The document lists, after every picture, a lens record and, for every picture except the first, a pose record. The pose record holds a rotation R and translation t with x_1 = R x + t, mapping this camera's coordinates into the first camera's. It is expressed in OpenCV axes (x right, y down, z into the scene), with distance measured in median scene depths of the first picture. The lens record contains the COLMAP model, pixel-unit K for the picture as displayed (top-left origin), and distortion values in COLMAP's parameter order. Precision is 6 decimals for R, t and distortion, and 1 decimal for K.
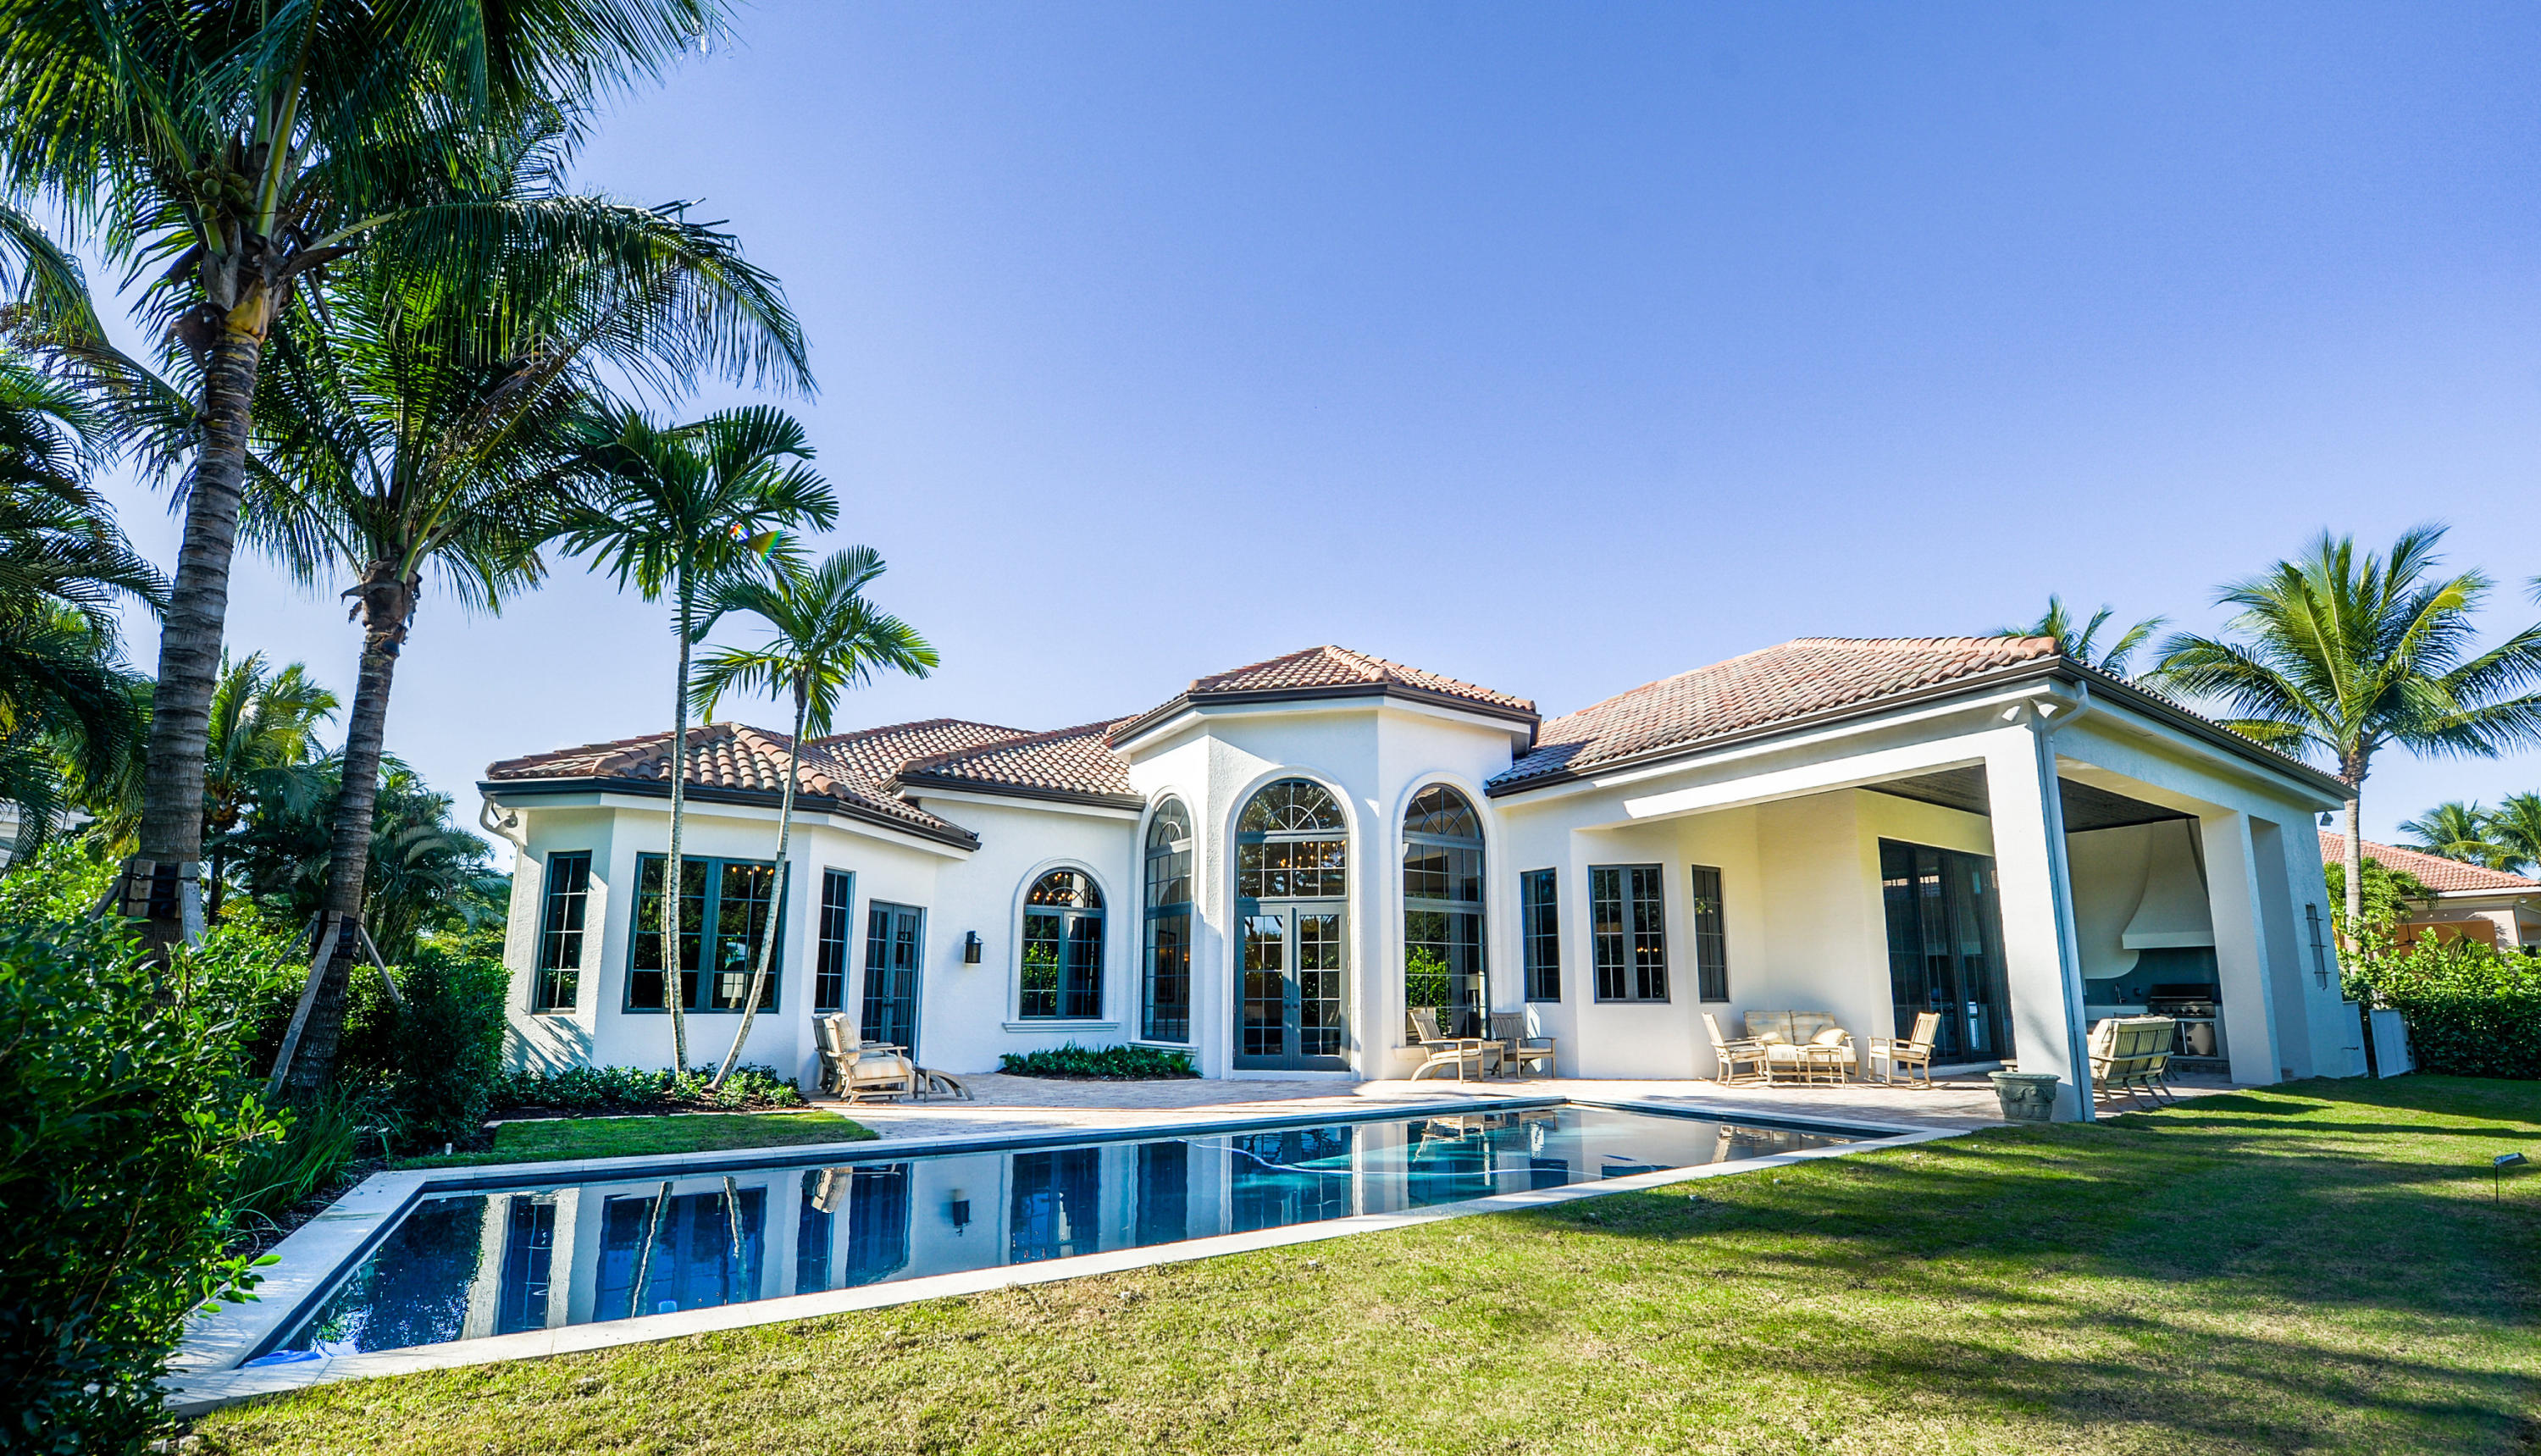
lens RADIAL K [[1009.8, 0, 1272.8], [0, 1009.8, 847.4], [0, 0, 1]] dist [-0.000711, 0.000082]
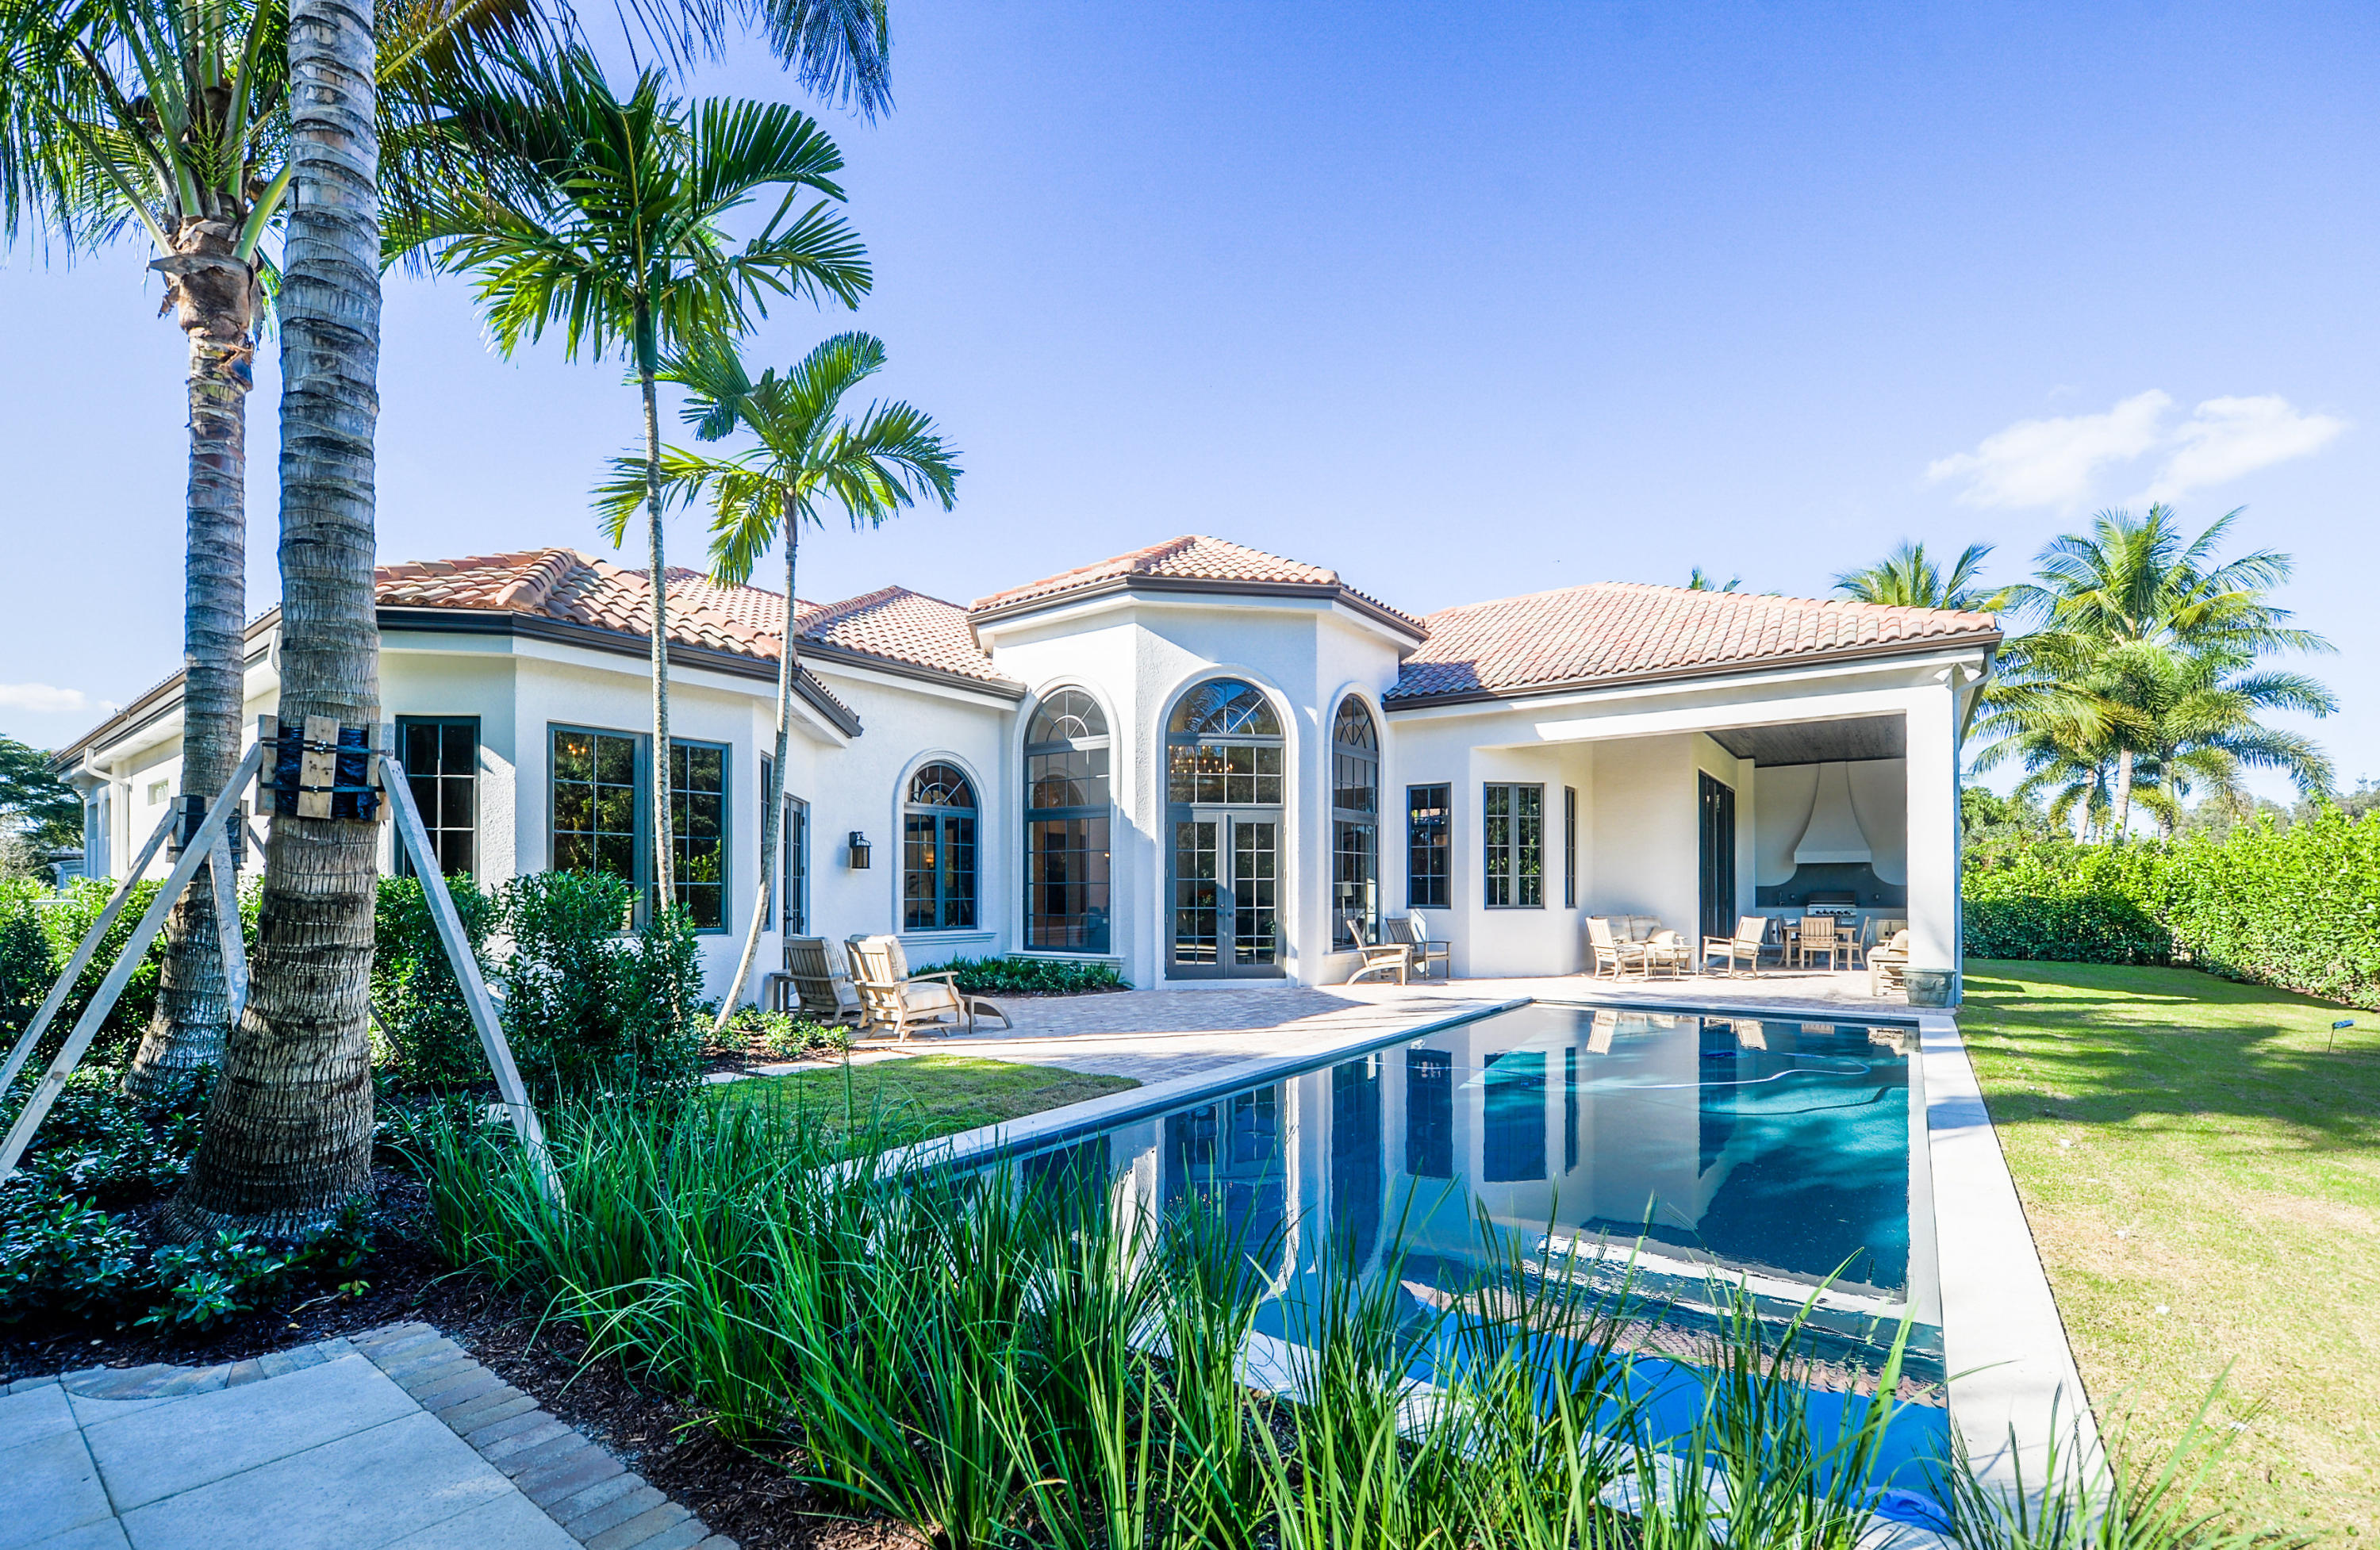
lens RADIAL K [[989.3, 0, 1189.2], [0, 989.3, 889.1], [0, 0, 1]] dist [-0.002457, -0.000725]
pose [[0.936226, -0.000736, 0.351398, -0.348696], [-0.050192, 0.989464, 0.135797, 0.003304], [-0.347795, -0.144774, 0.926325, 0.122367]]
